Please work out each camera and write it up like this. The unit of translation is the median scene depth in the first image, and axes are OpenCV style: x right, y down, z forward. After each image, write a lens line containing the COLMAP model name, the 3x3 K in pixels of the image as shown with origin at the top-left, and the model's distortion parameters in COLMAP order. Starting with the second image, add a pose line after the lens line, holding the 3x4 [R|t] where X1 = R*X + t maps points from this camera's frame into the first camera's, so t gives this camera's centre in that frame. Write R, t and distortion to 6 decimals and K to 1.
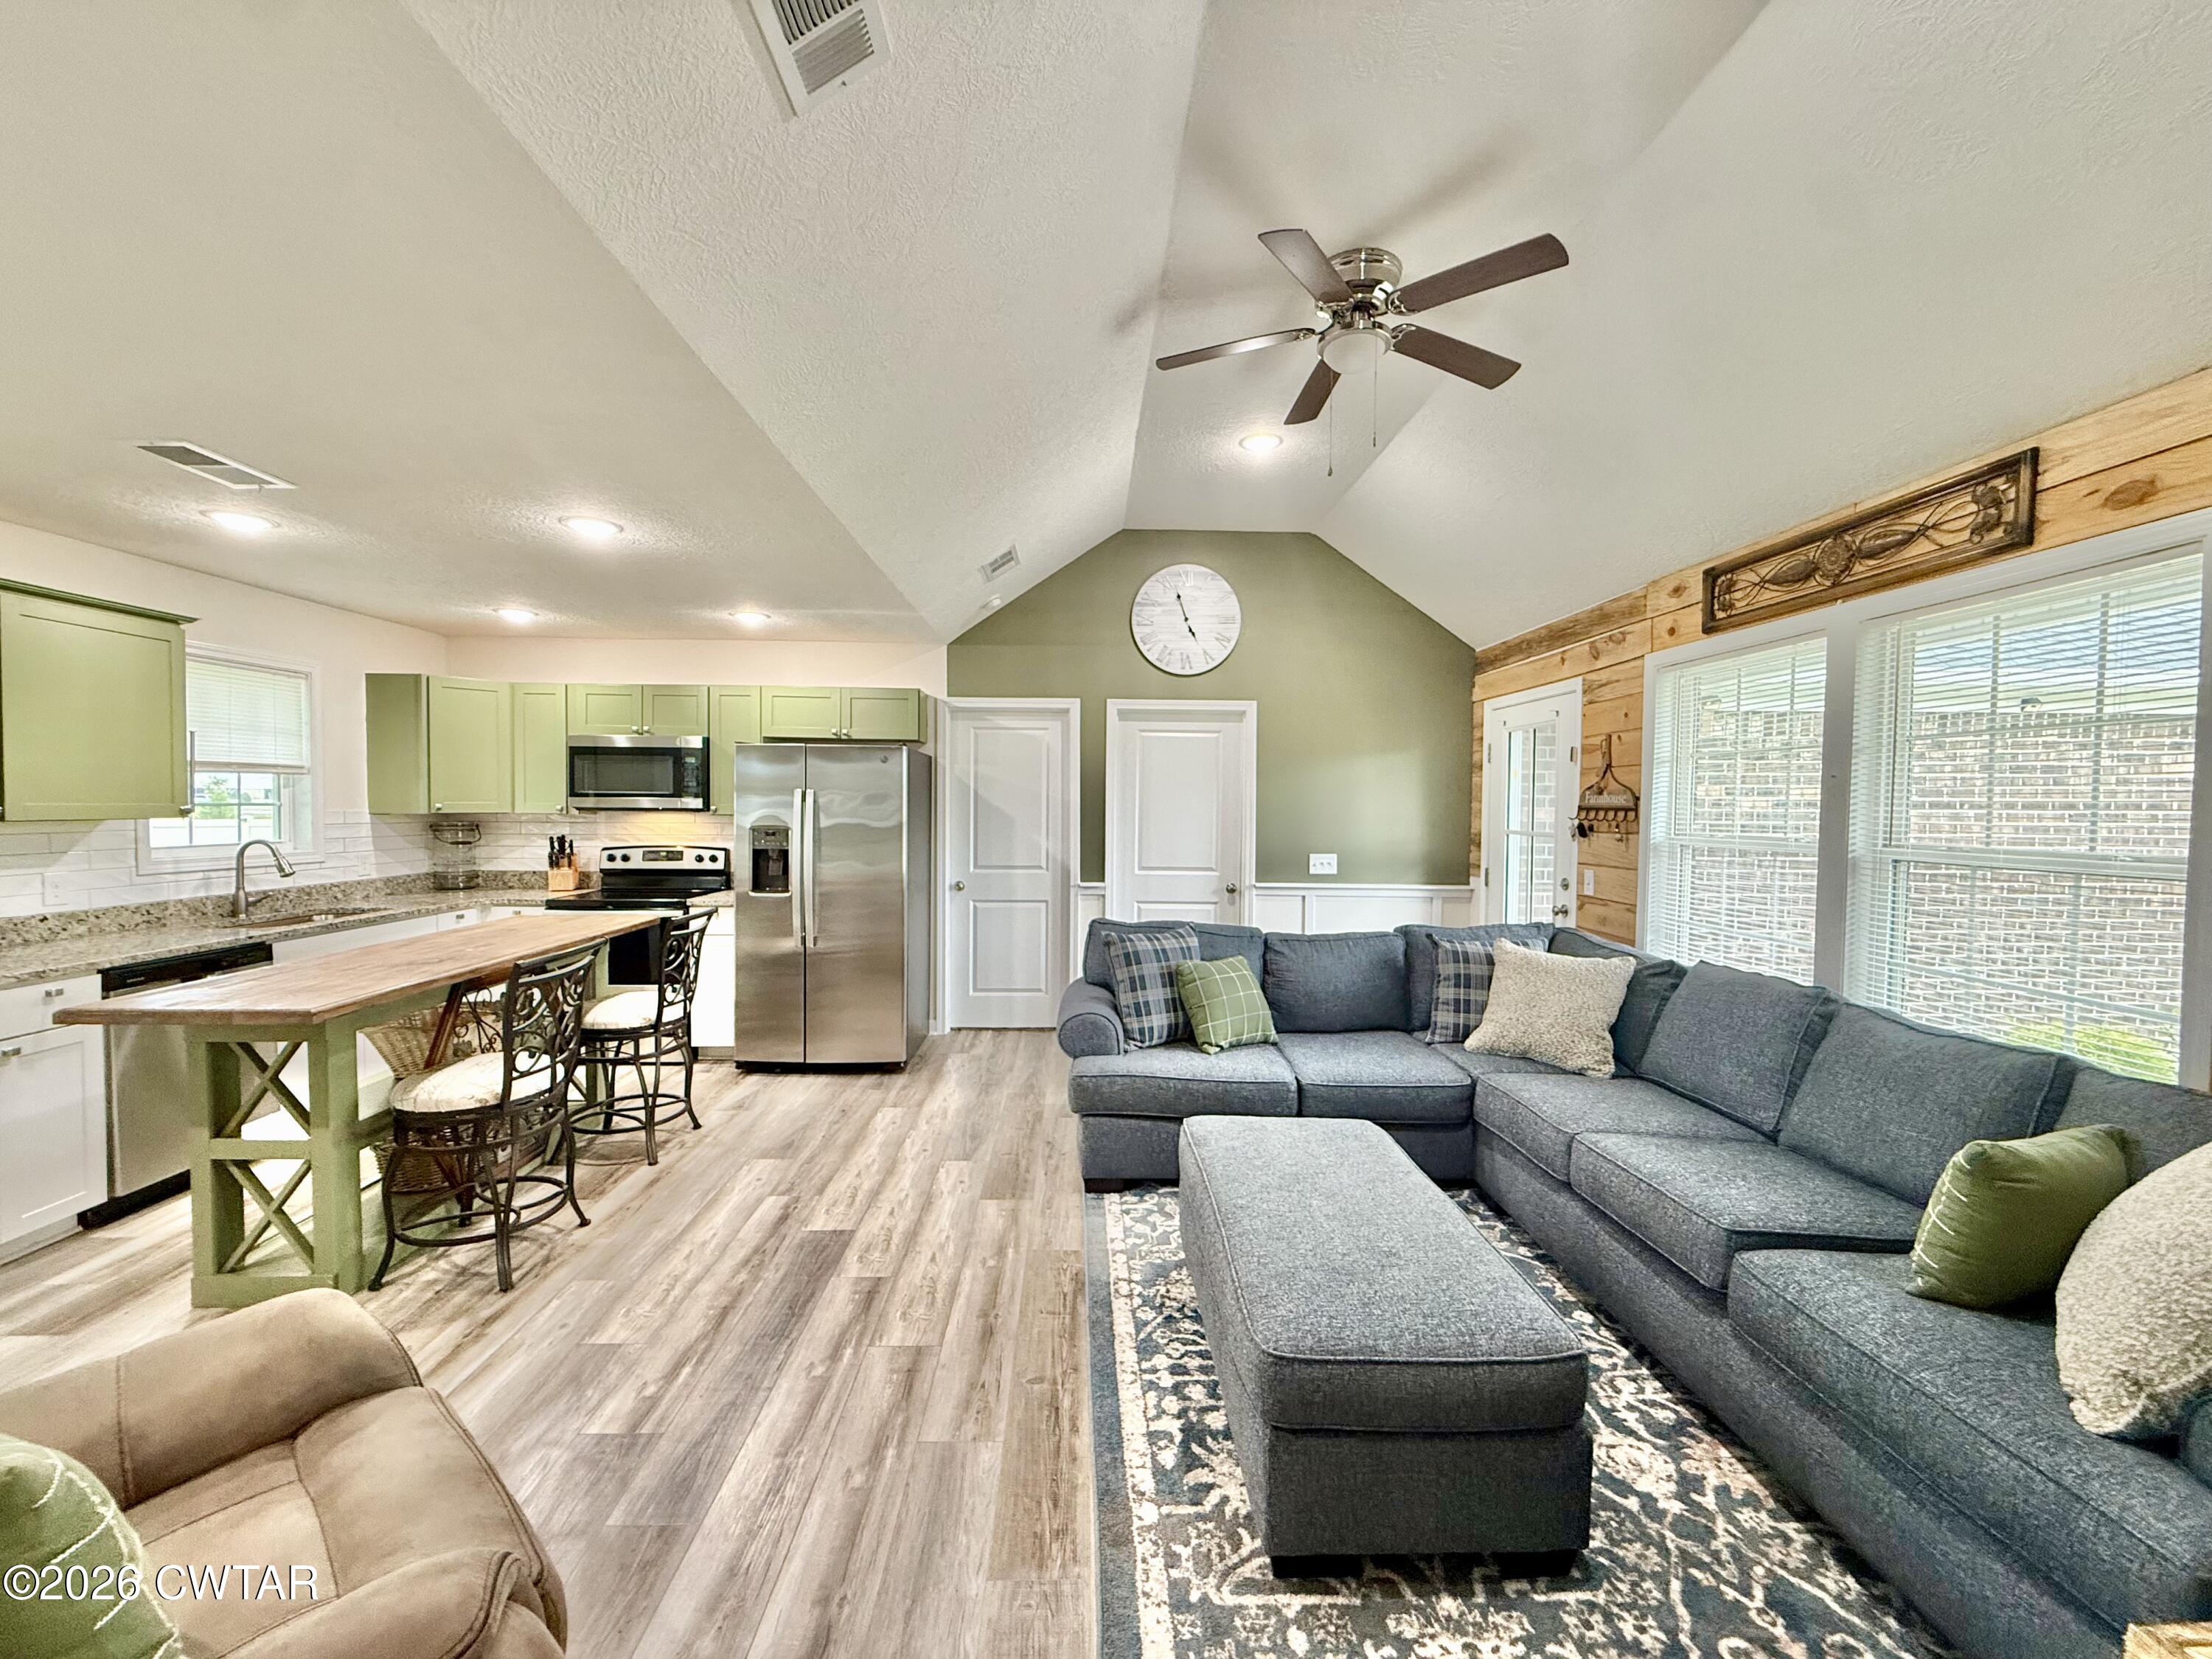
lens RADIAL K [[878.1, 0, 1104.0], [0, 878.1, 831.0], [0, 0, 1]] dist [-0.000422, 0.000003]
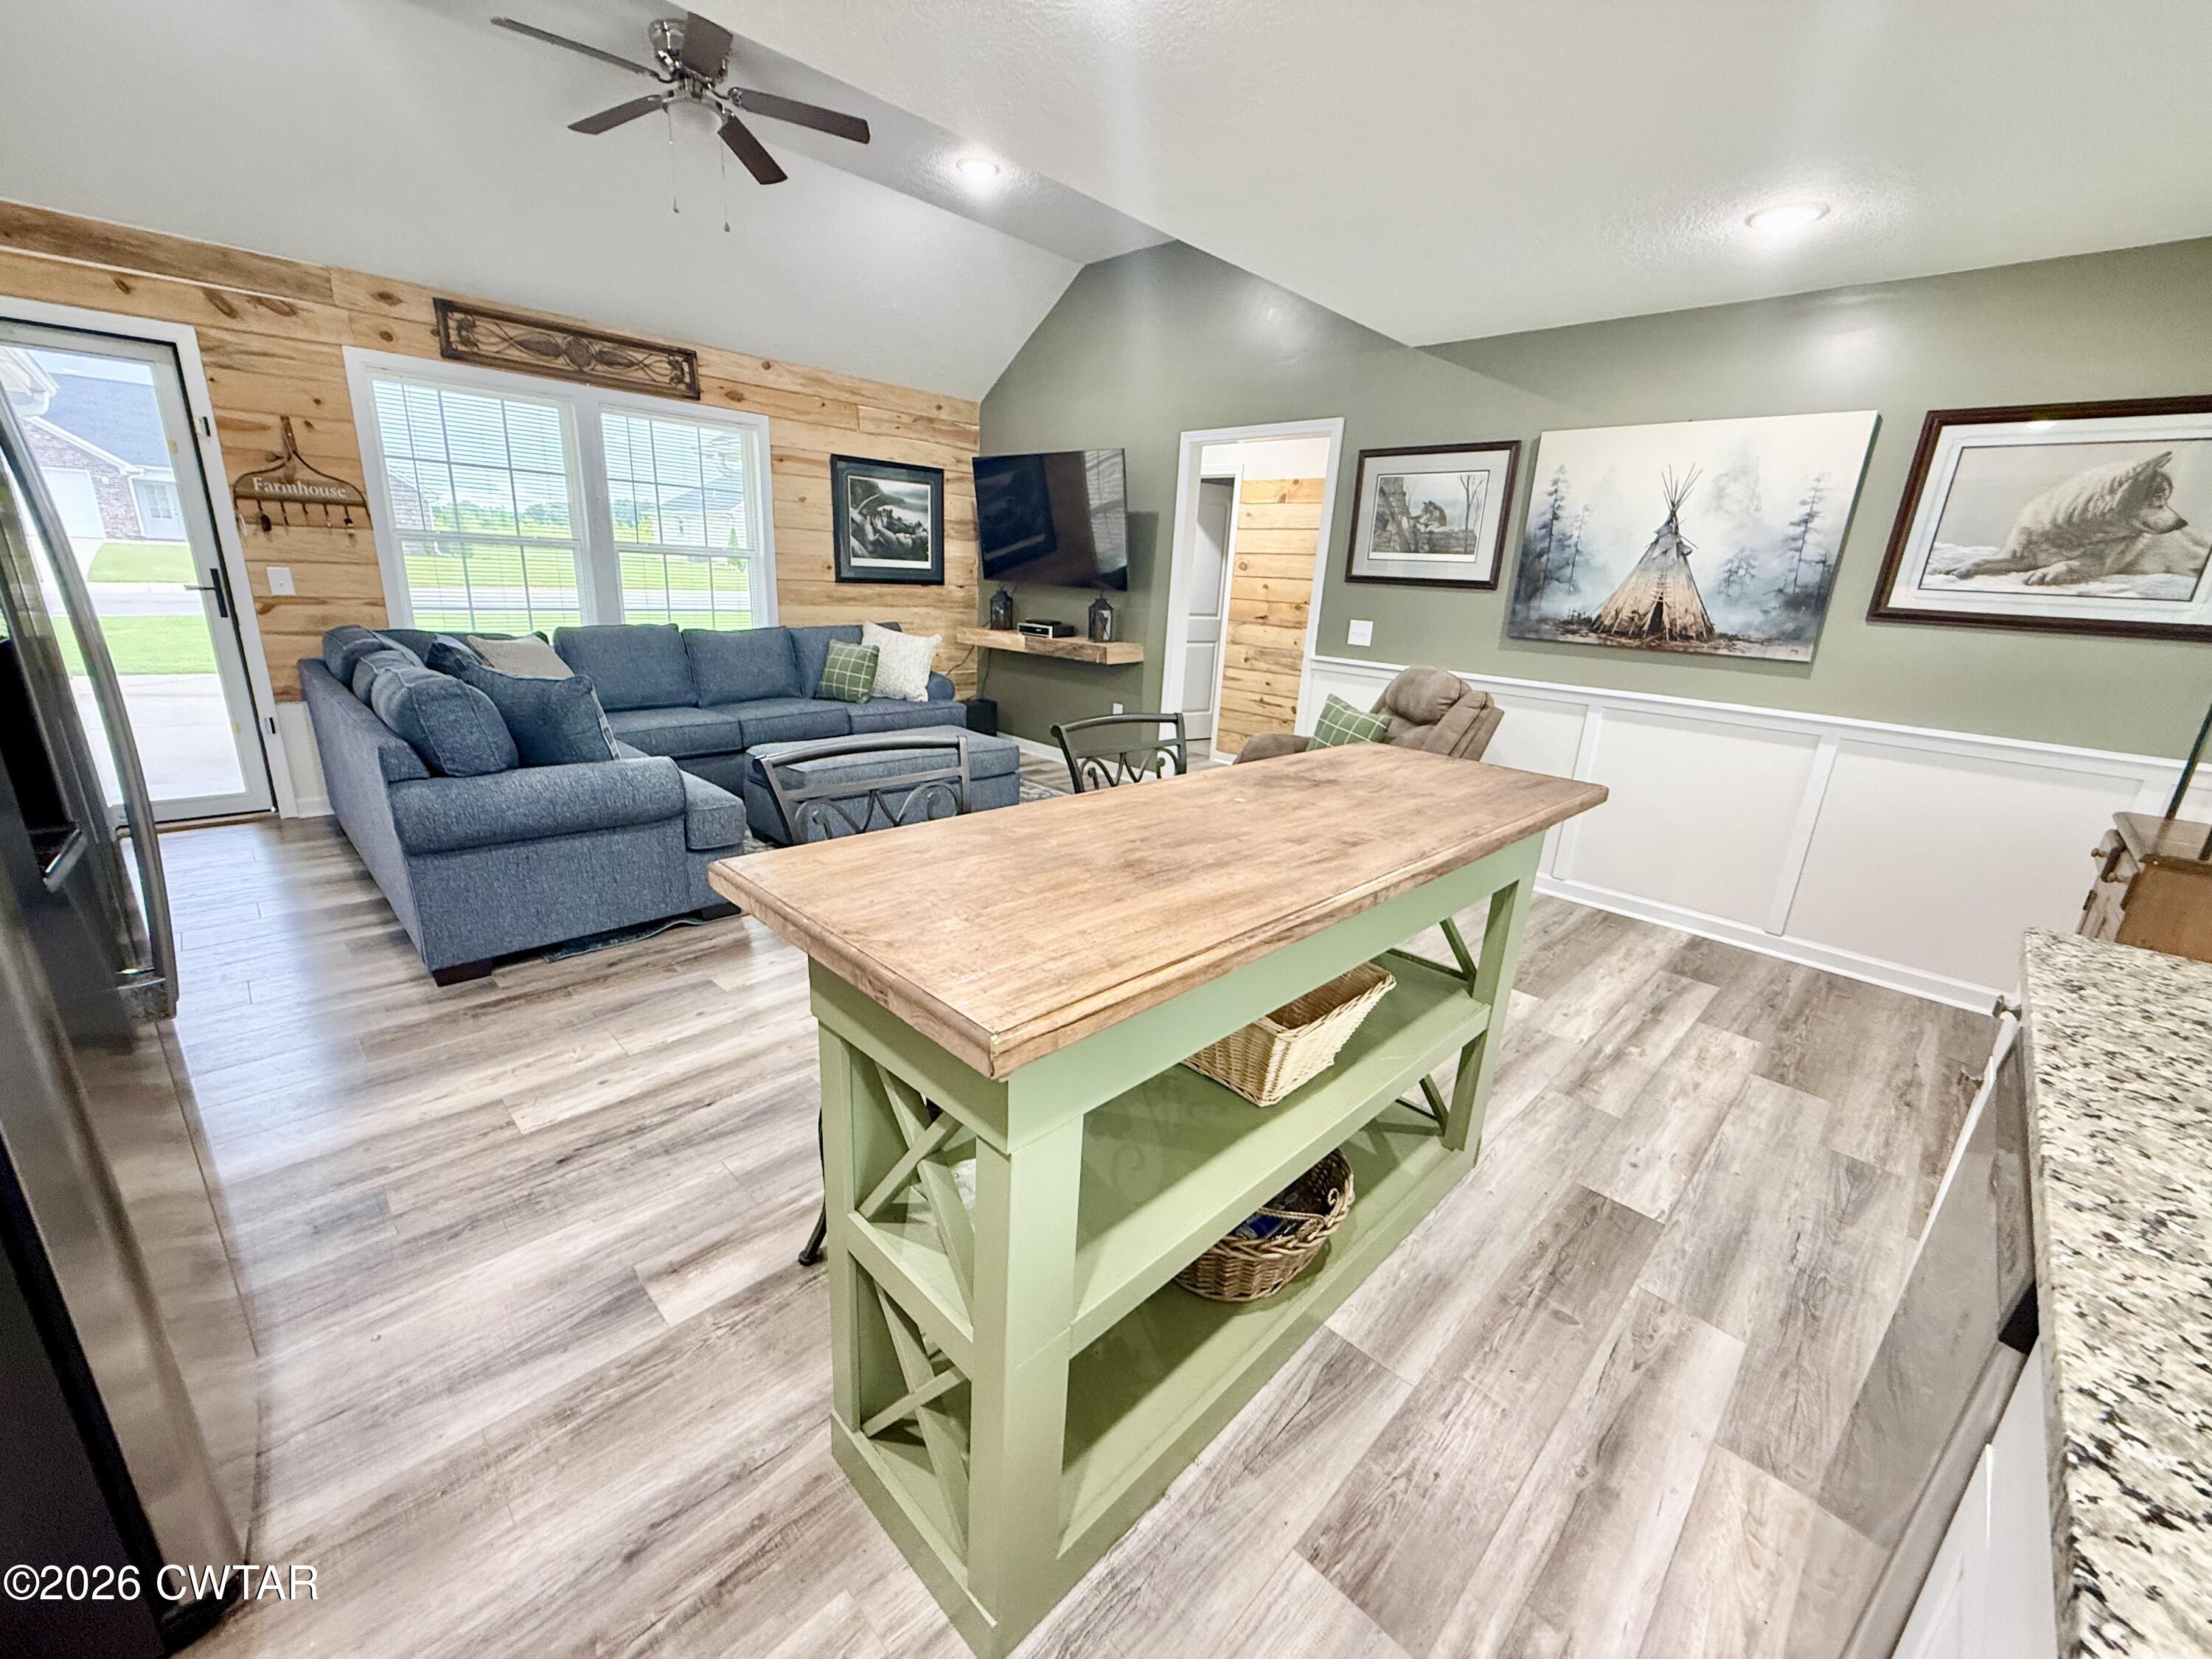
lens RADIAL K [[878.1, 0, 1104.0], [0, 878.1, 831.0], [0, 0, 1]] dist [-0.000422, 0.000003]
pose [[-0.689588, -0.248684, 0.680165, -0.895574], [-0.035868, 0.949768, 0.310893, -0.013128], [-0.723313, 0.189992, -0.663869, 1.228564]]
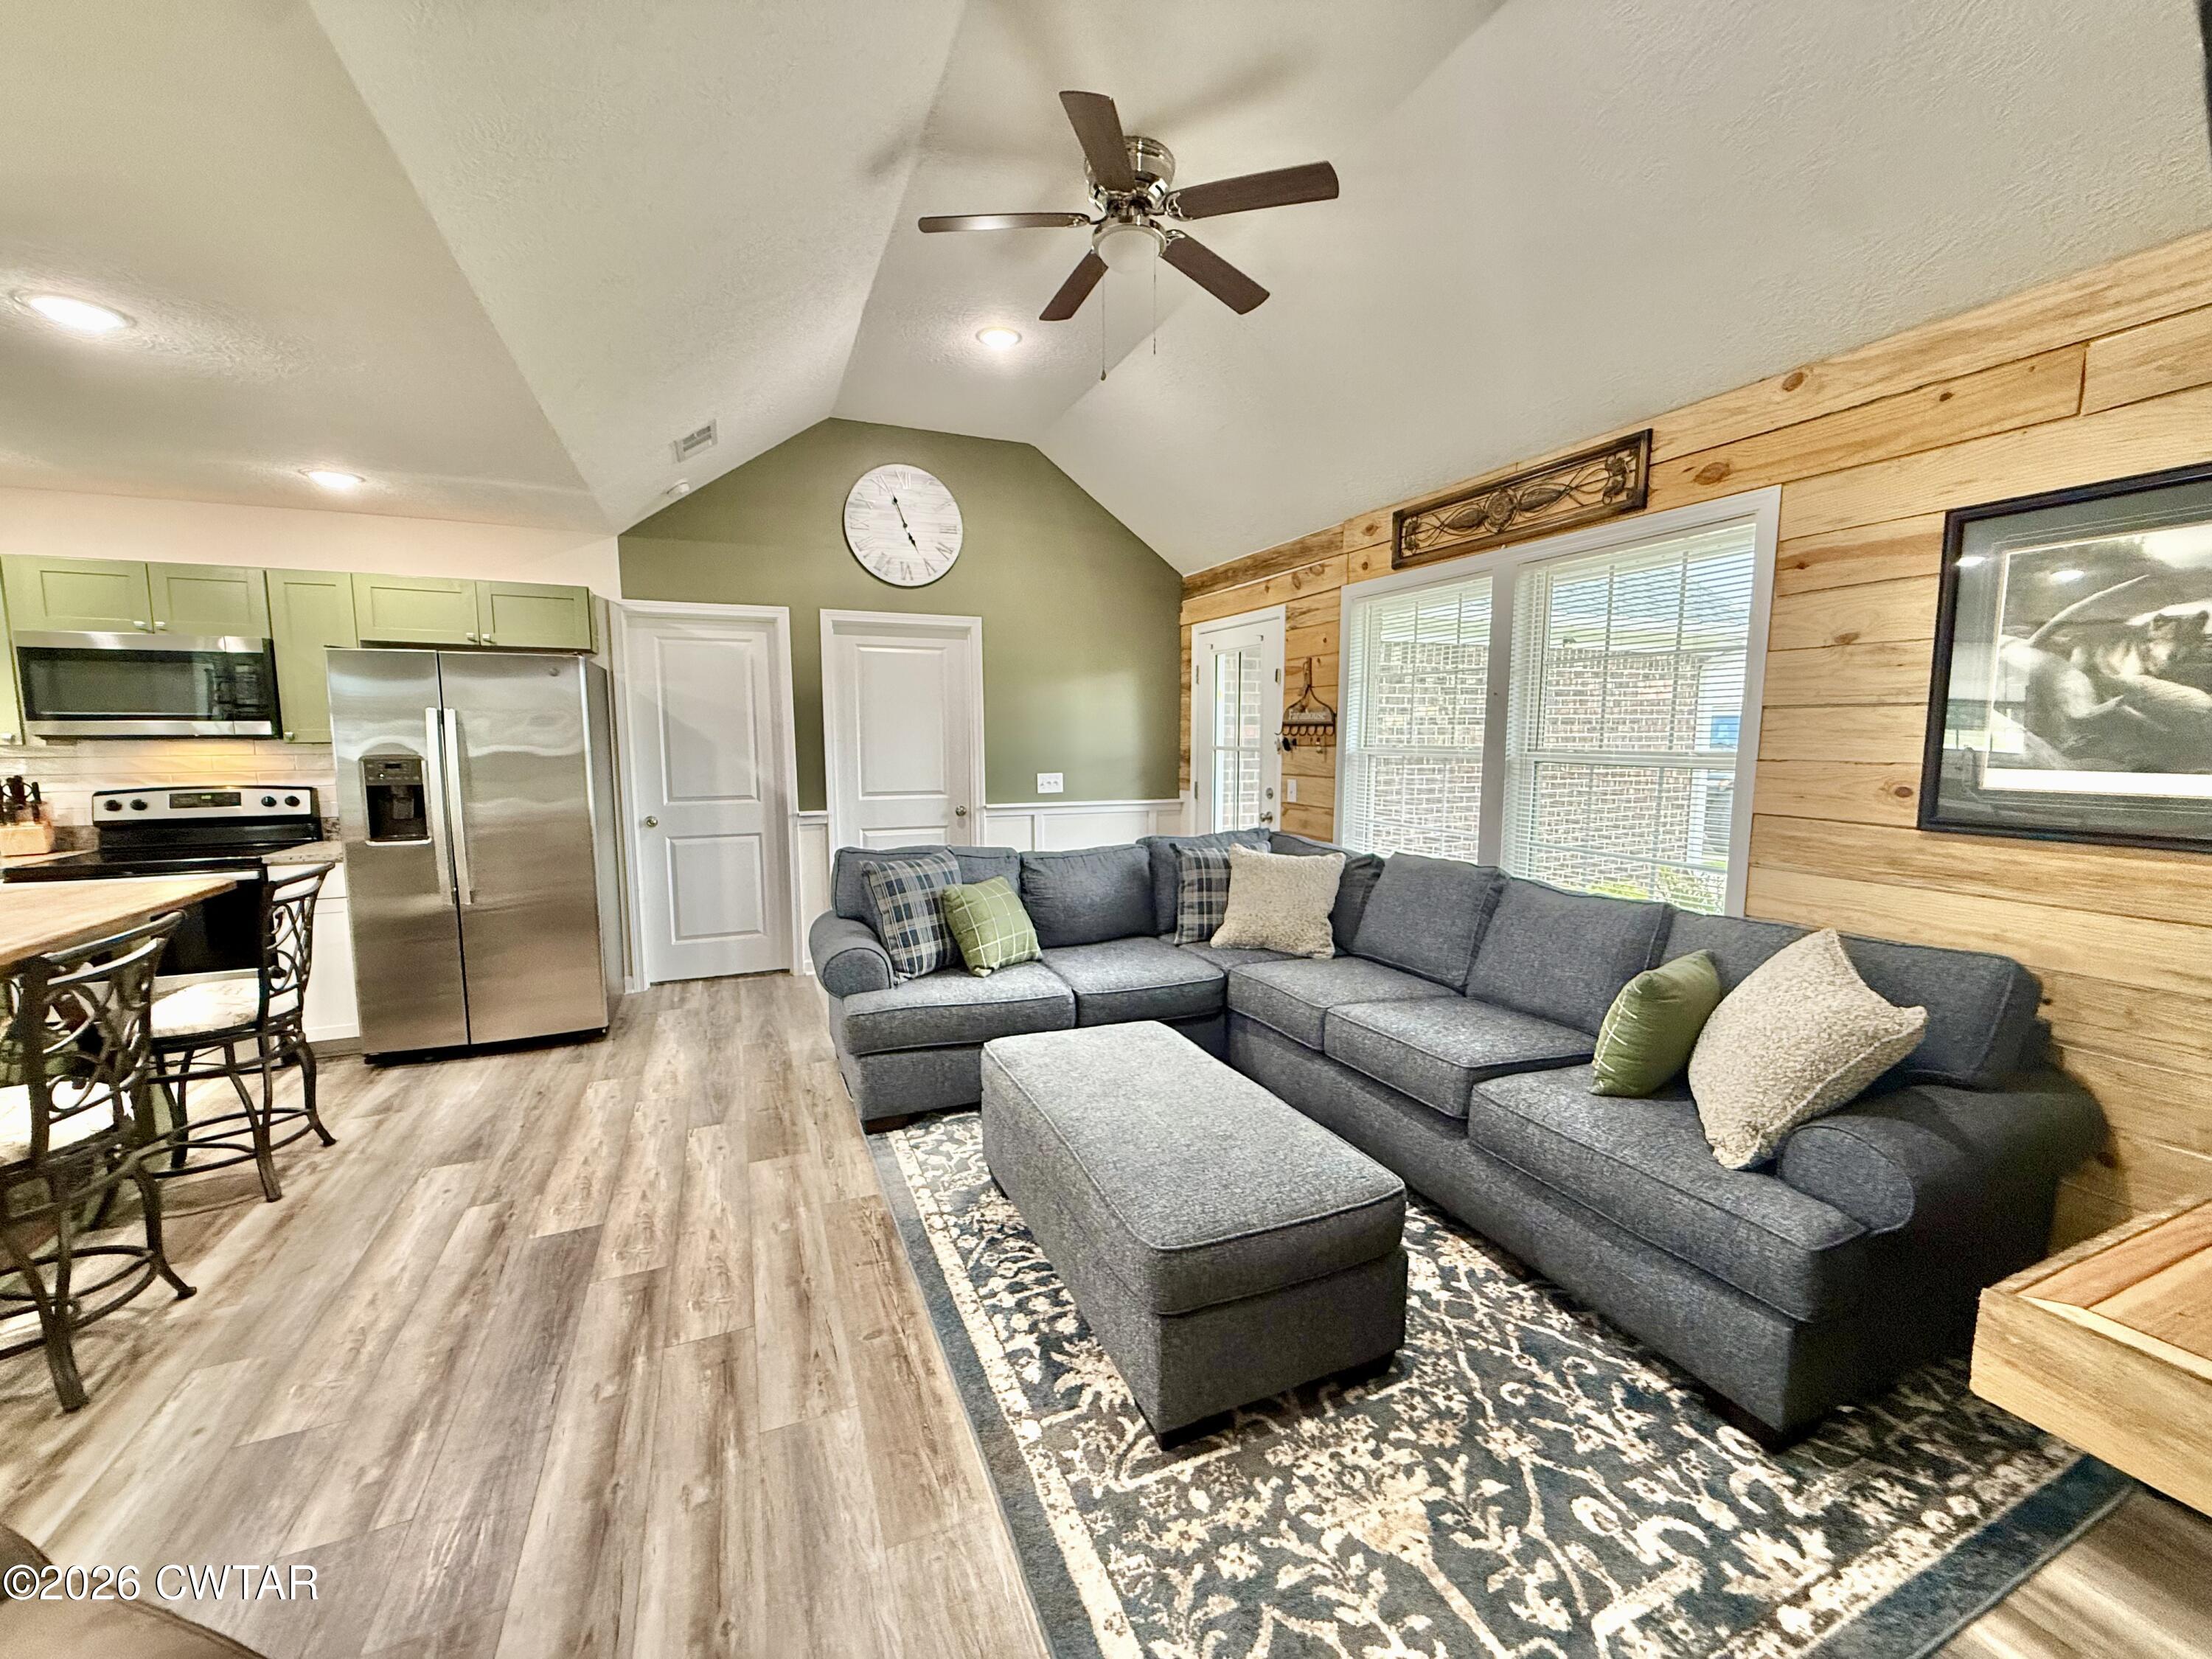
lens RADIAL K [[878.1, 0, 1104.0], [0, 878.1, 831.0], [0, 0, 1]] dist [-0.000422, 0.000003]
pose [[0.930239, -0.051664, 0.363299, -0.099140], [0.020658, 0.995842, 0.088723, 0.006134], [-0.366373, -0.075028, 0.927438, 0.047622]]
